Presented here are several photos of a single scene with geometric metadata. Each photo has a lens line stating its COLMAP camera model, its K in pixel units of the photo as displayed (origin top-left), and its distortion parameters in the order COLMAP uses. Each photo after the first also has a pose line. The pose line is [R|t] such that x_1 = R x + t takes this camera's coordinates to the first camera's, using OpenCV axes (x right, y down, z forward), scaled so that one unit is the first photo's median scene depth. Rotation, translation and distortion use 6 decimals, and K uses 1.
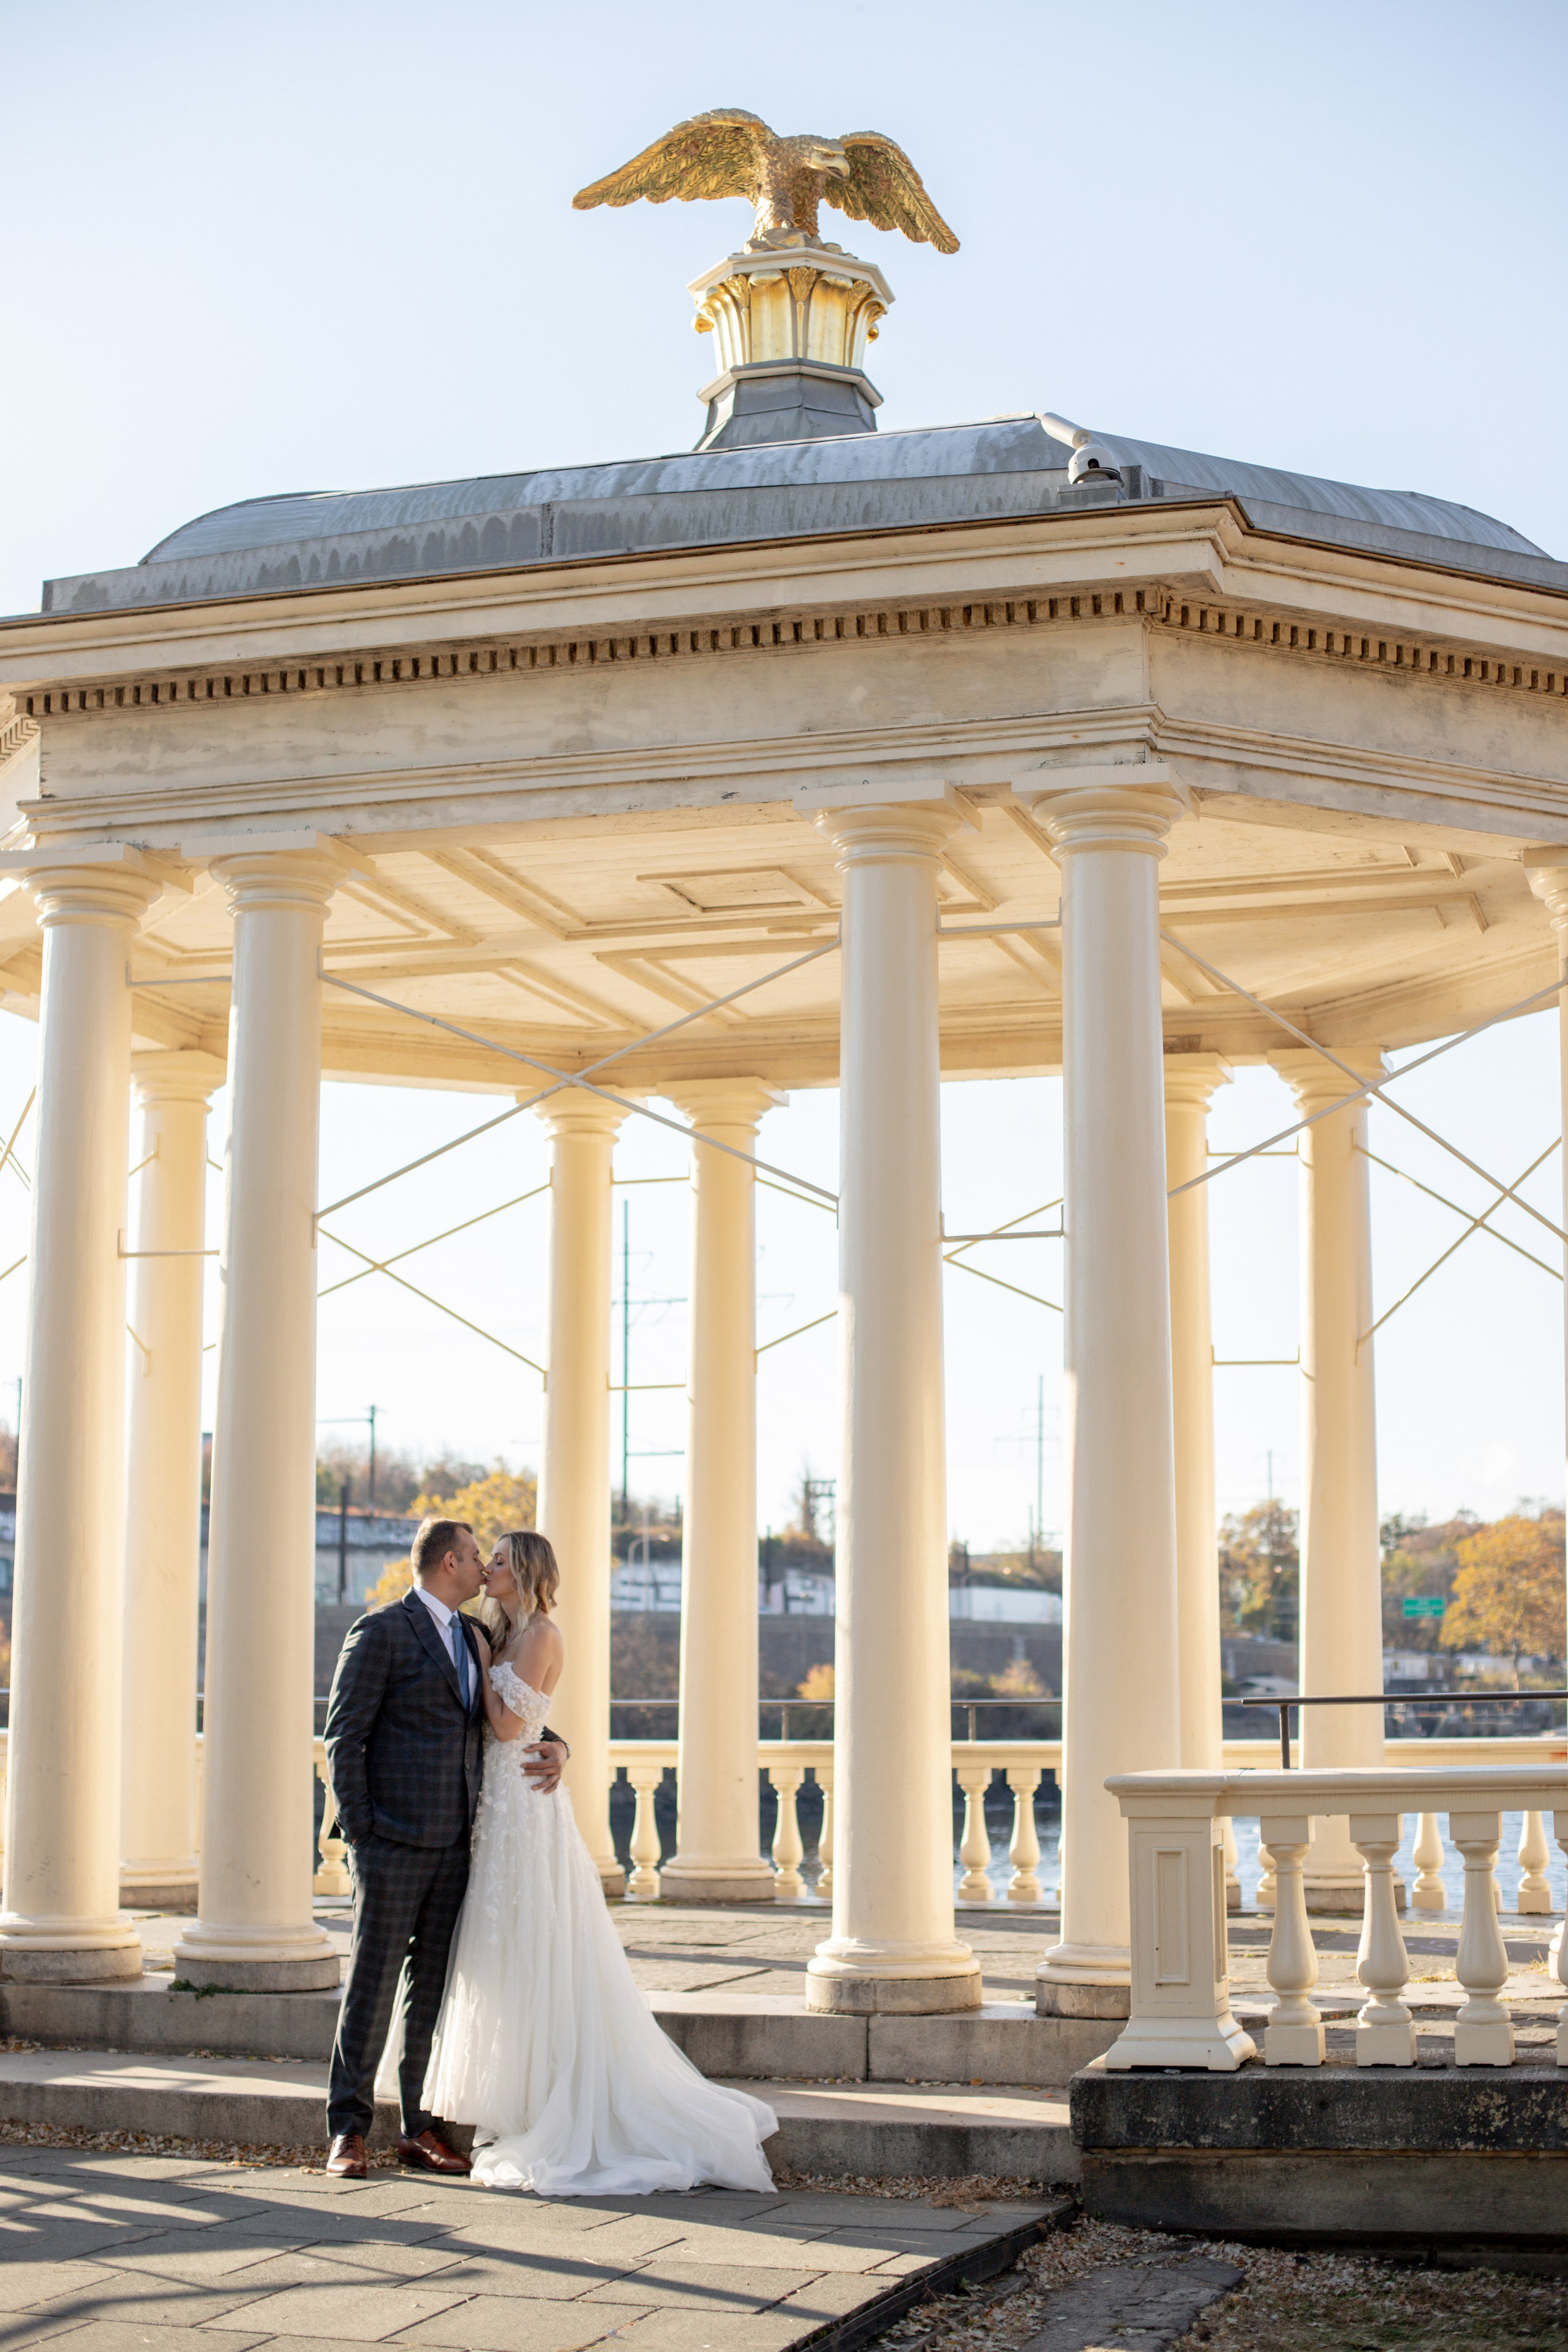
lens RADIAL K [[3433.4, 0, 781.9], [0, 3433.4, 1166.6], [0, 0, 1]] dist [-0.127331, 0.093915]
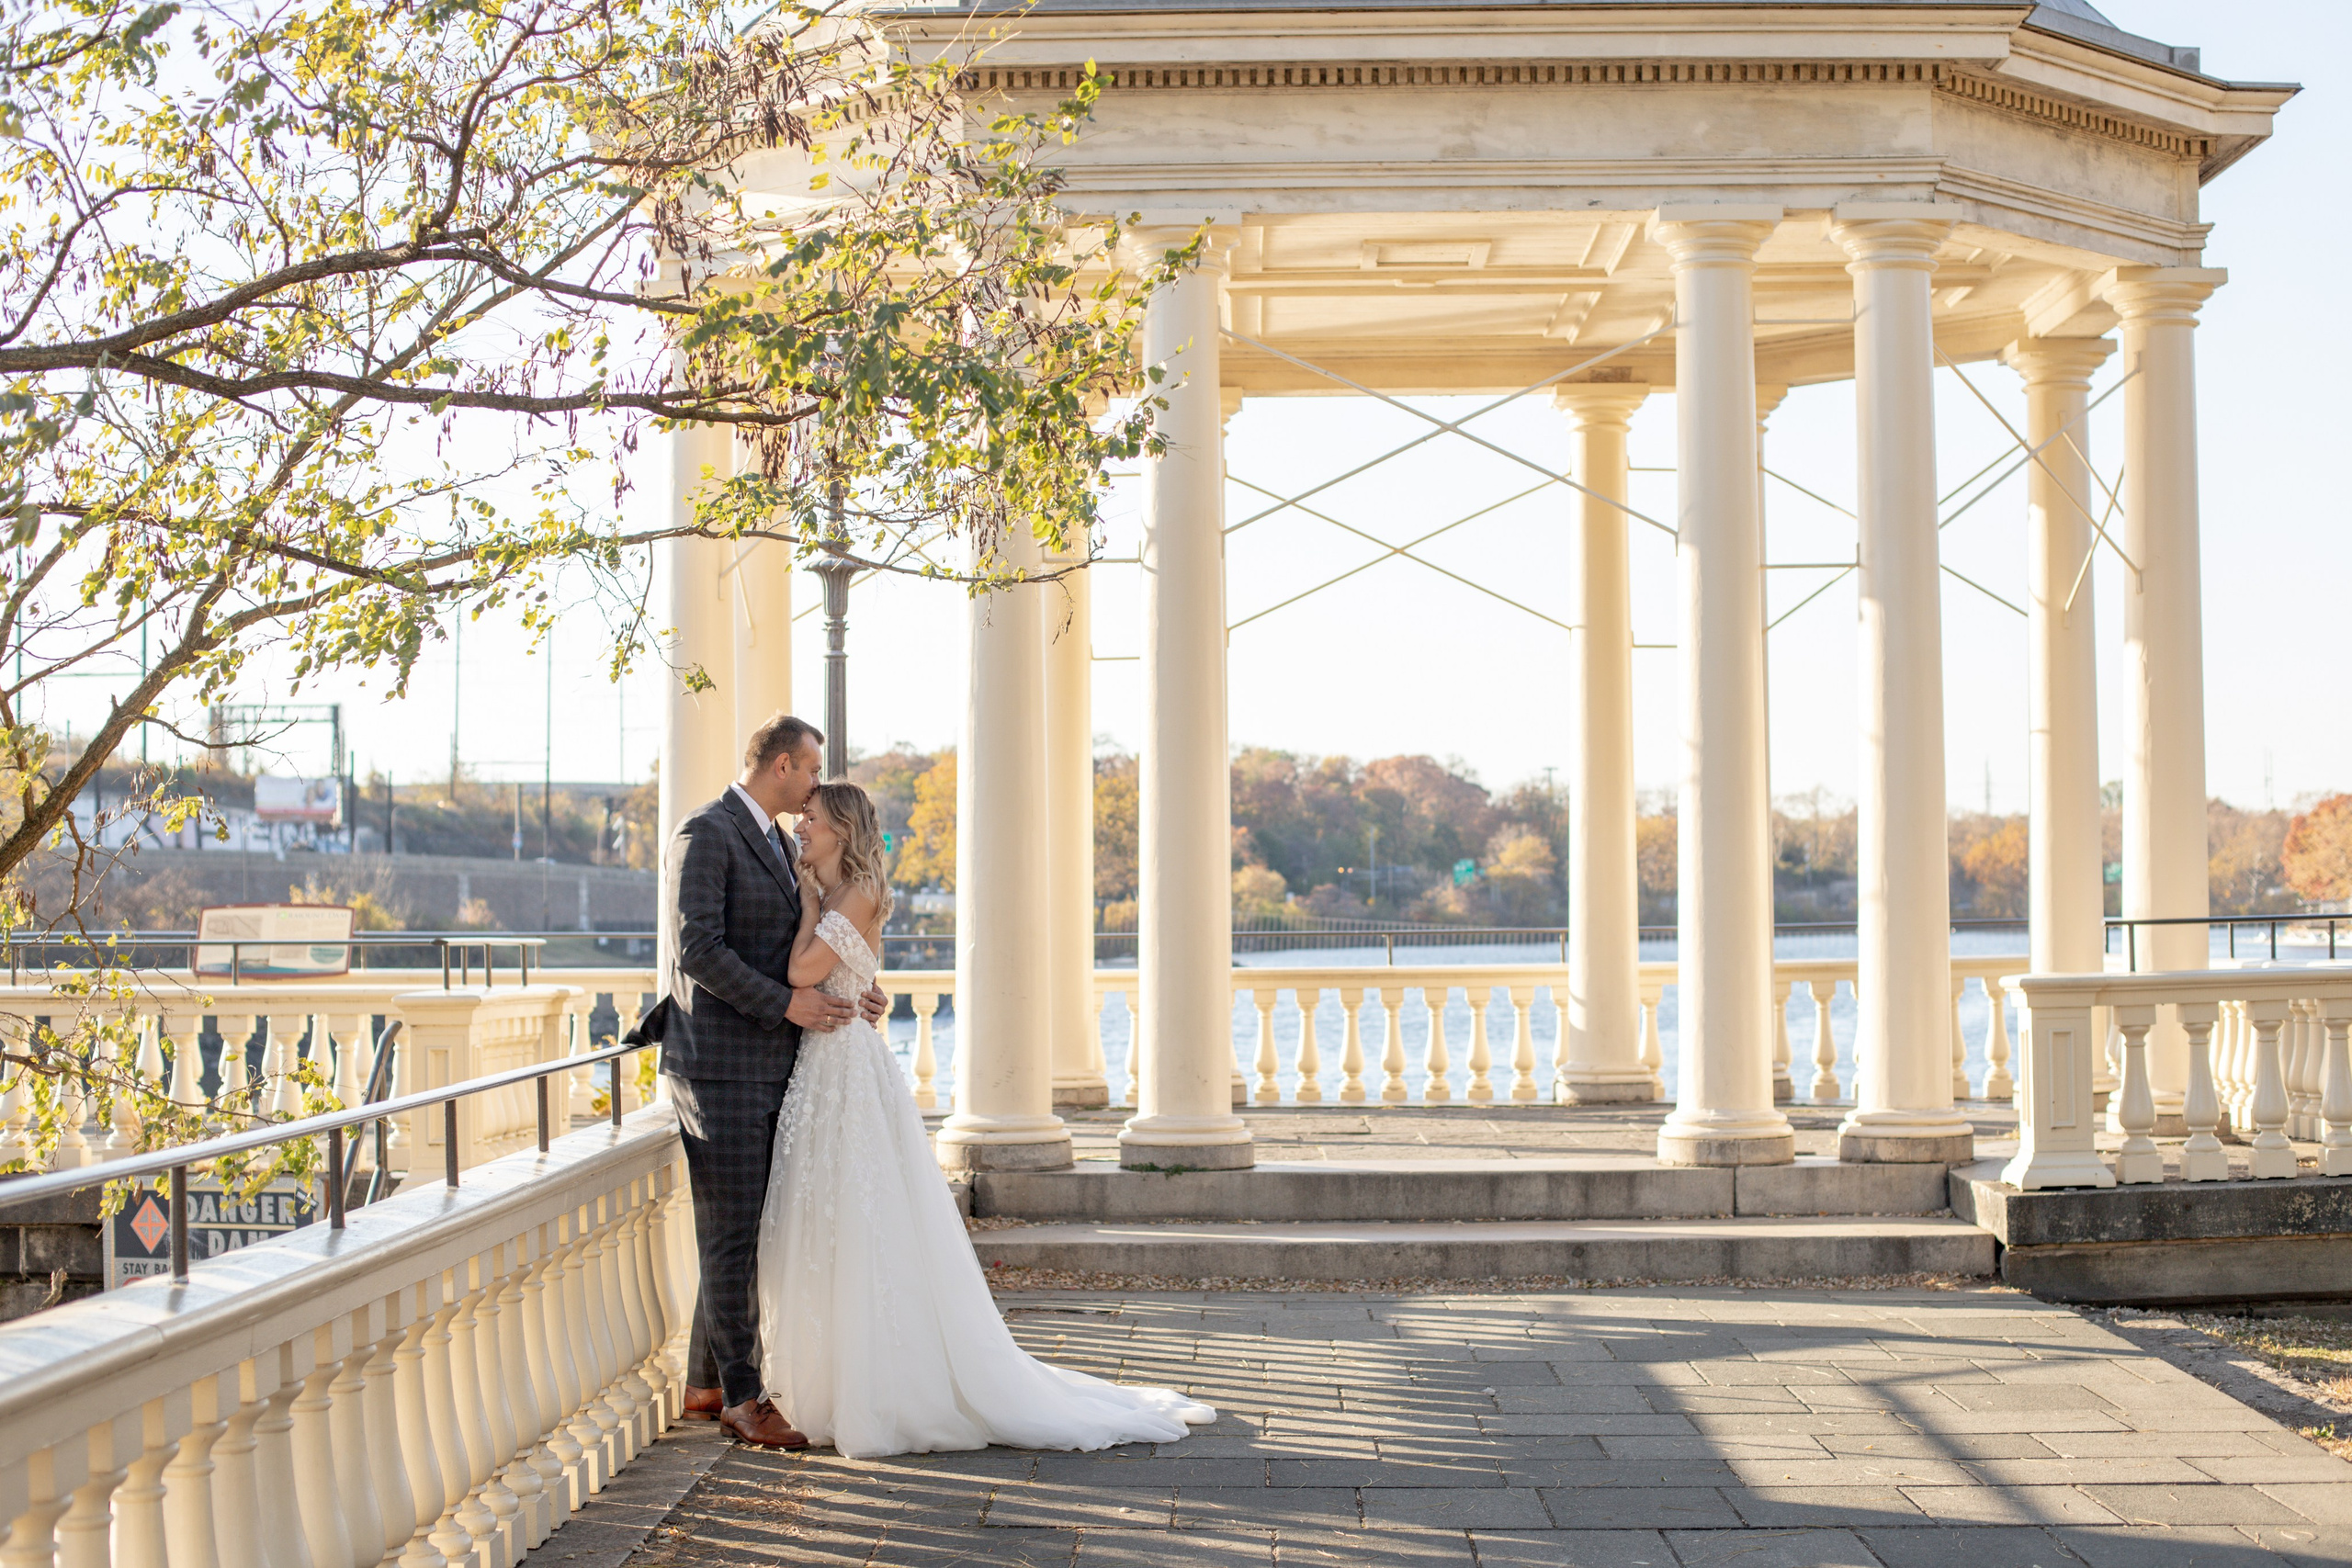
lens RADIAL K [[3658.7, 0, 1176.0], [0, 3658.7, 784.0], [0, 0, 1]] dist [-0.137712, 0.125692]
pose [[0.961667, 0.001061, 0.274217, -0.521479], [-0.031787, 0.993683, 0.107630, -0.036596], [-0.272370, -0.112221, 0.955626, -0.237947]]
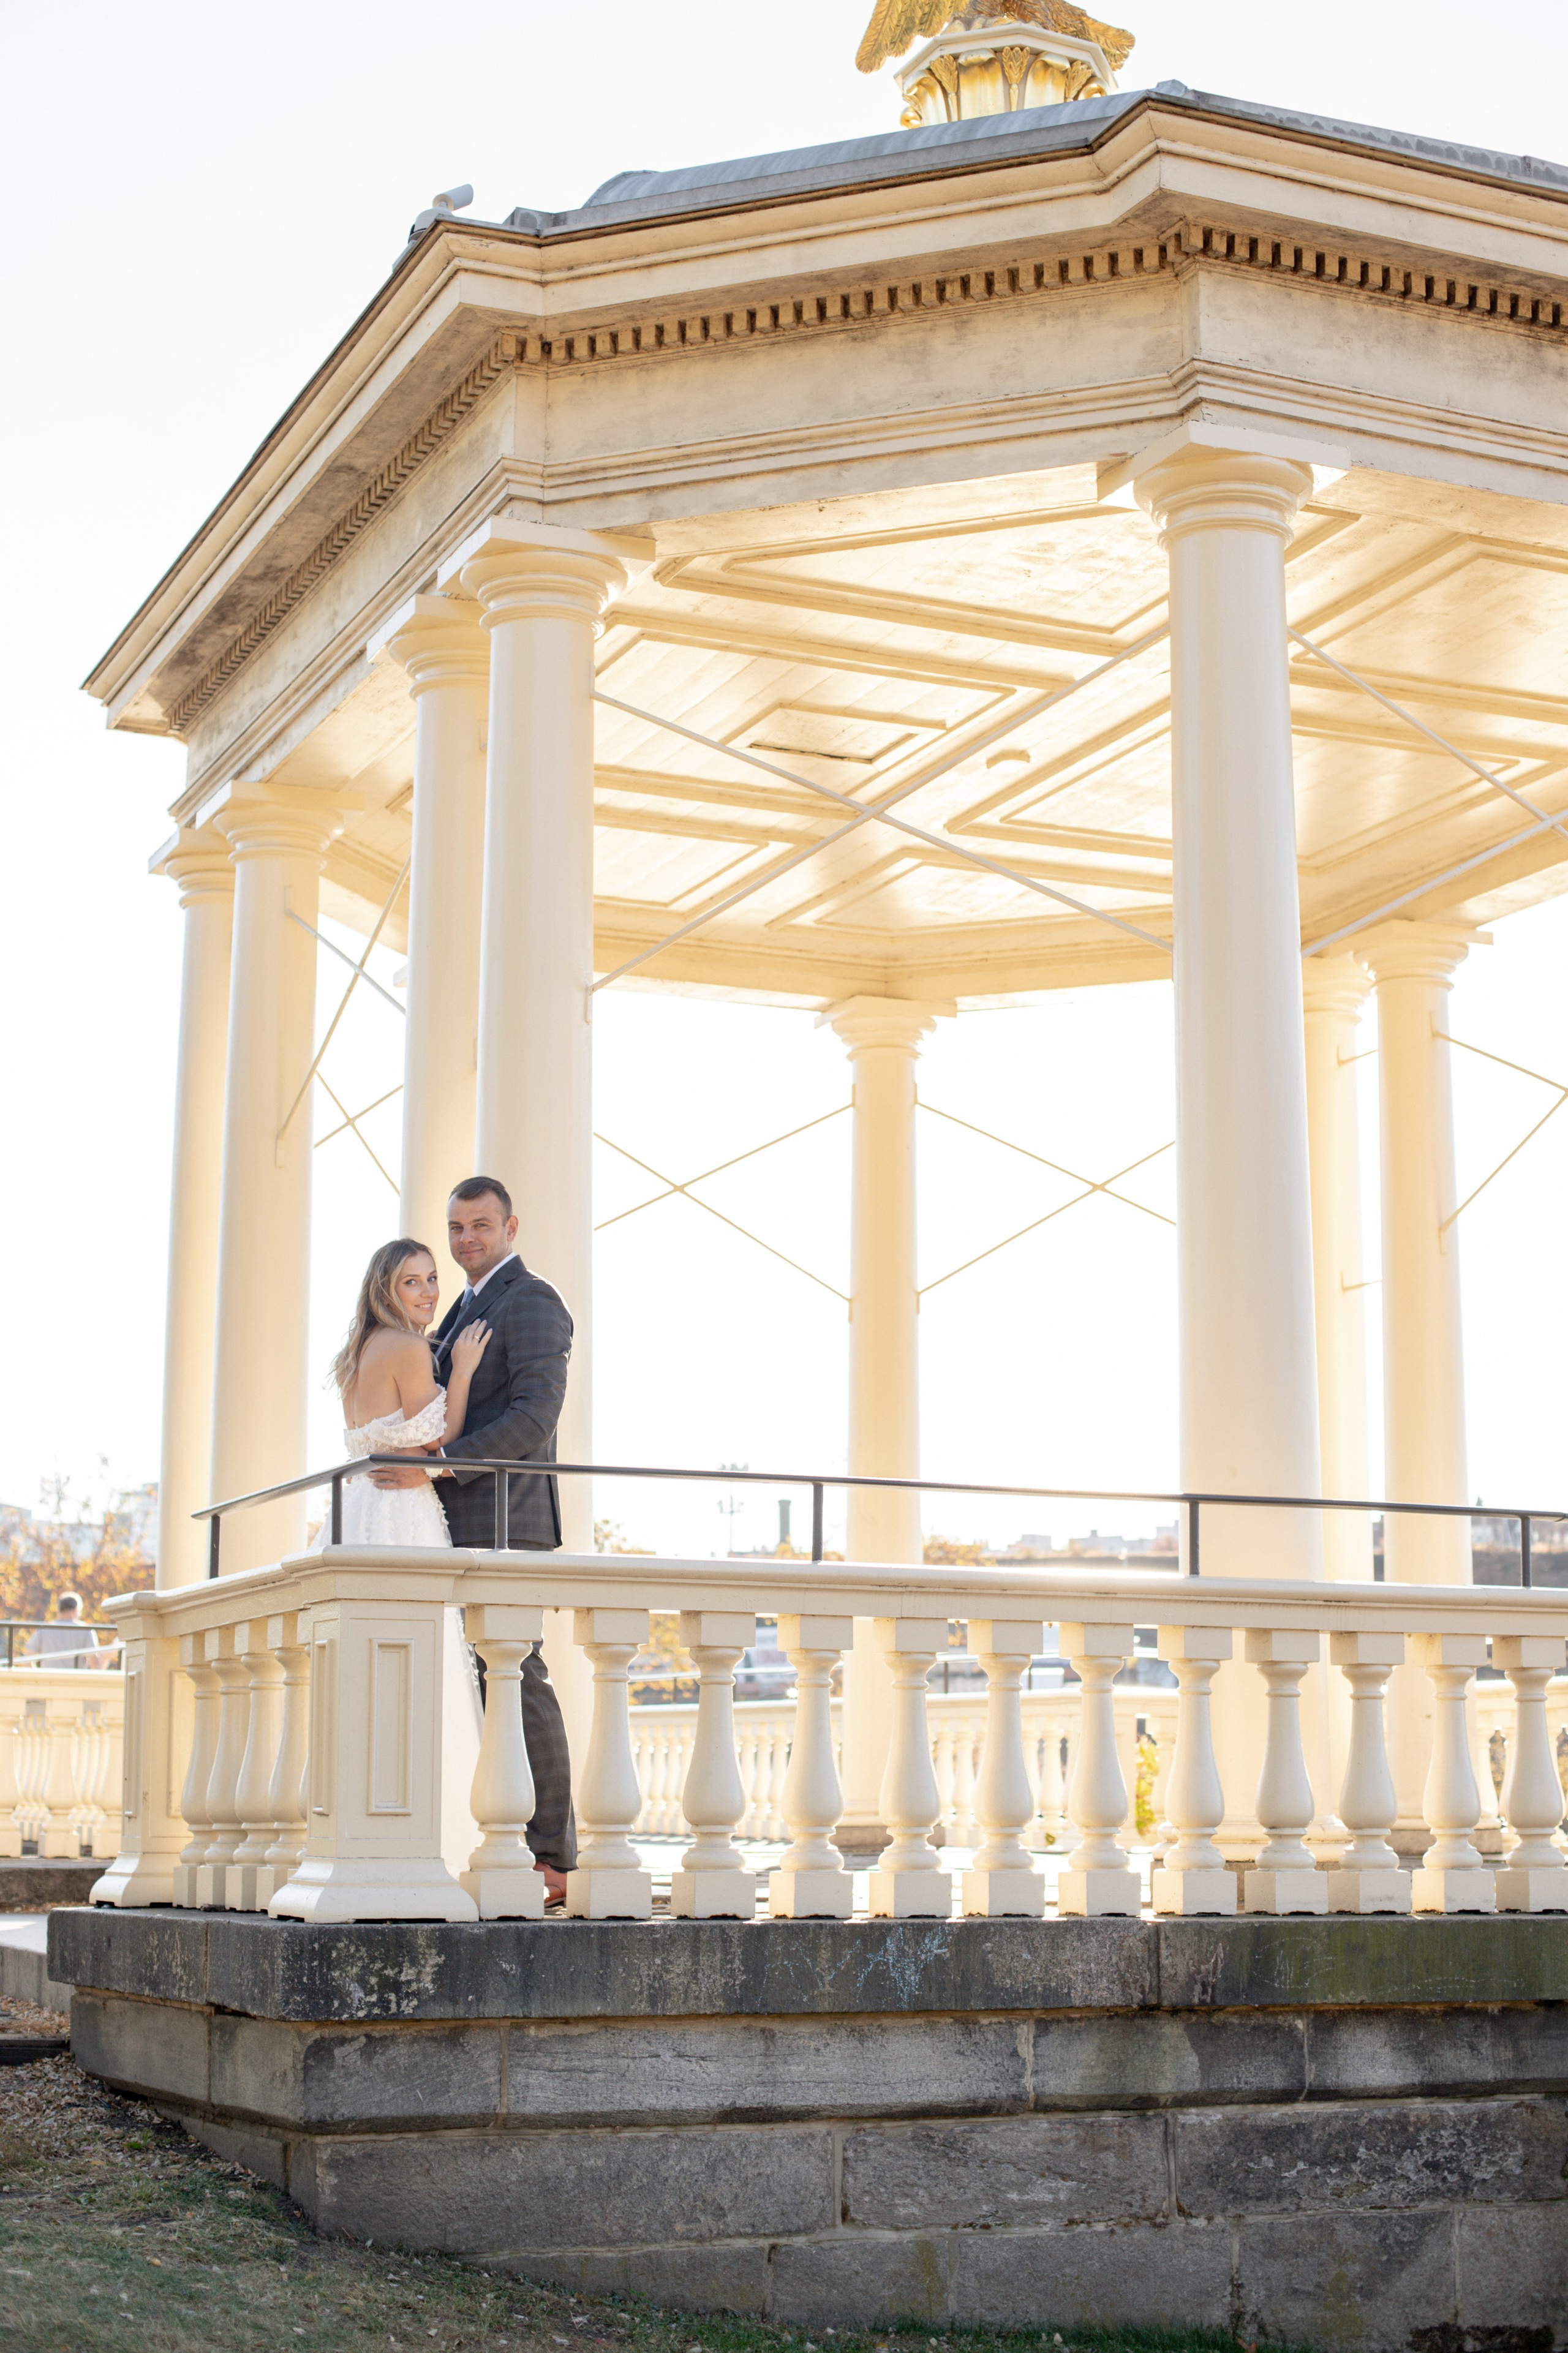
lens RADIAL K [[3484.2, 0, 792.8], [0, 3484.2, 1173.5], [0, 0, 1]] dist [-0.127356, 0.084810]
pose [[0.654457, -0.129697, -0.744892, 0.795897], [0.110807, 0.990993, -0.075192, 0.128551], [0.747936, -0.033329, 0.662934, 0.420379]]
